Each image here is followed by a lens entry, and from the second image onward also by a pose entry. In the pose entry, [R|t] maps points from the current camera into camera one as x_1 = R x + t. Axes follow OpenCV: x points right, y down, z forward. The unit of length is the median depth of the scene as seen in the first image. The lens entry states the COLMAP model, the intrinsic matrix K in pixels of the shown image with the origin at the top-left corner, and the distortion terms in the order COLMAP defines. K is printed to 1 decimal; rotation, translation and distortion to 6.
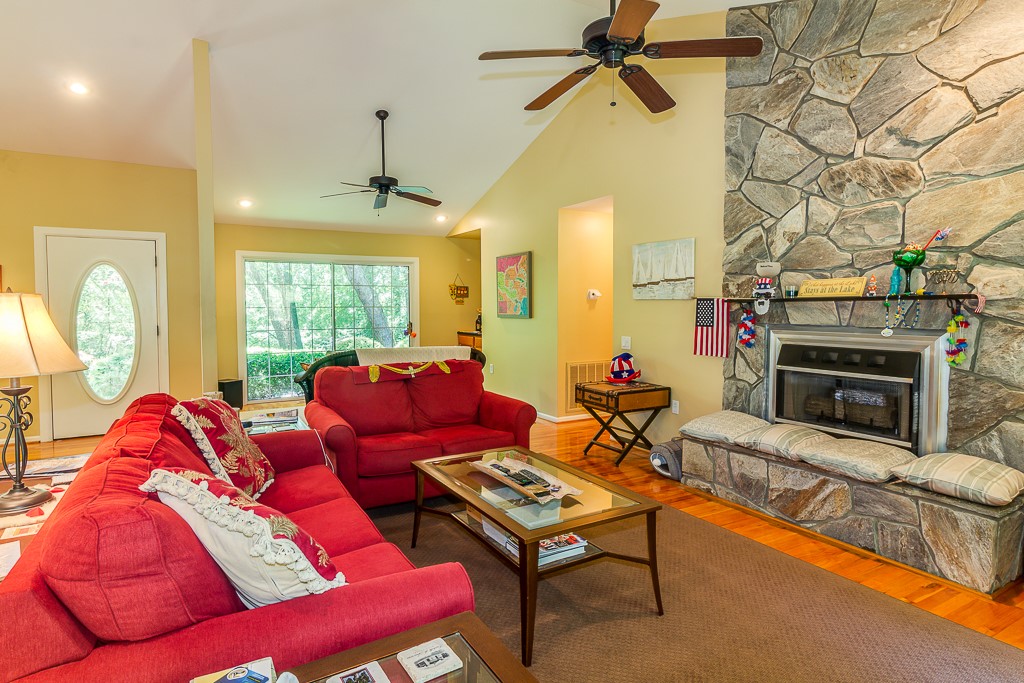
lens RADIAL K [[546.8, 0, 511.4], [0, 546.8, 327.4], [0, 0, 1]] dist [0.001689, 0.001297]
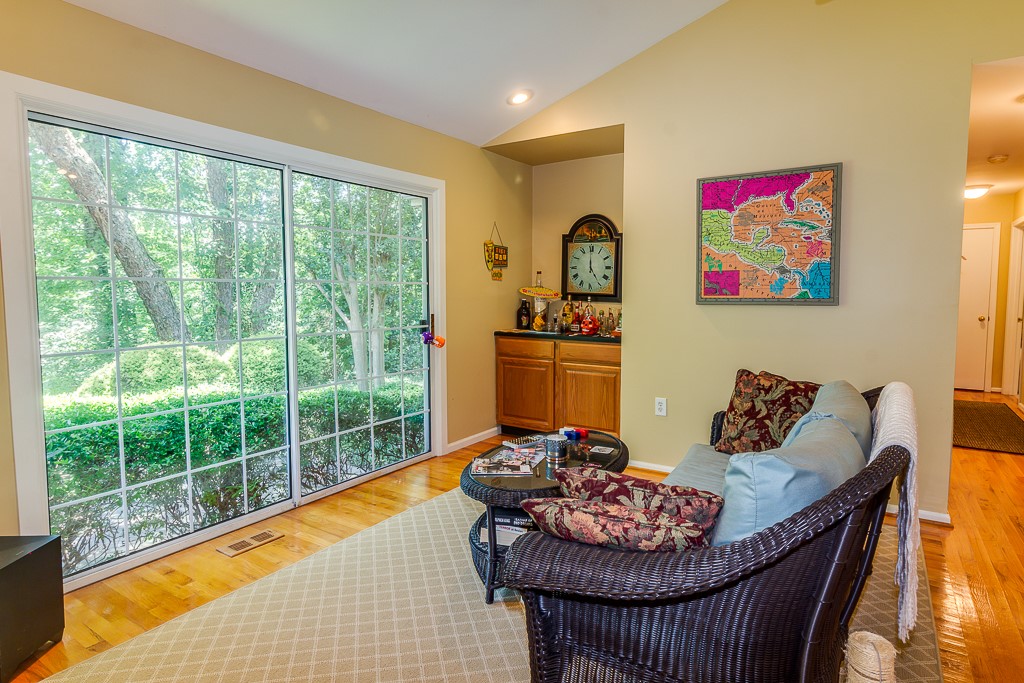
lens RADIAL K [[546.8, 0, 511.4], [0, 546.8, 327.4], [0, 0, 1]] dist [0.001689, 0.001297]
pose [[0.901997, -0.025023, 0.431017, -0.374505], [0.013407, 0.999461, 0.029967, -0.013967], [-0.431534, -0.021252, 0.901846, 0.609942]]
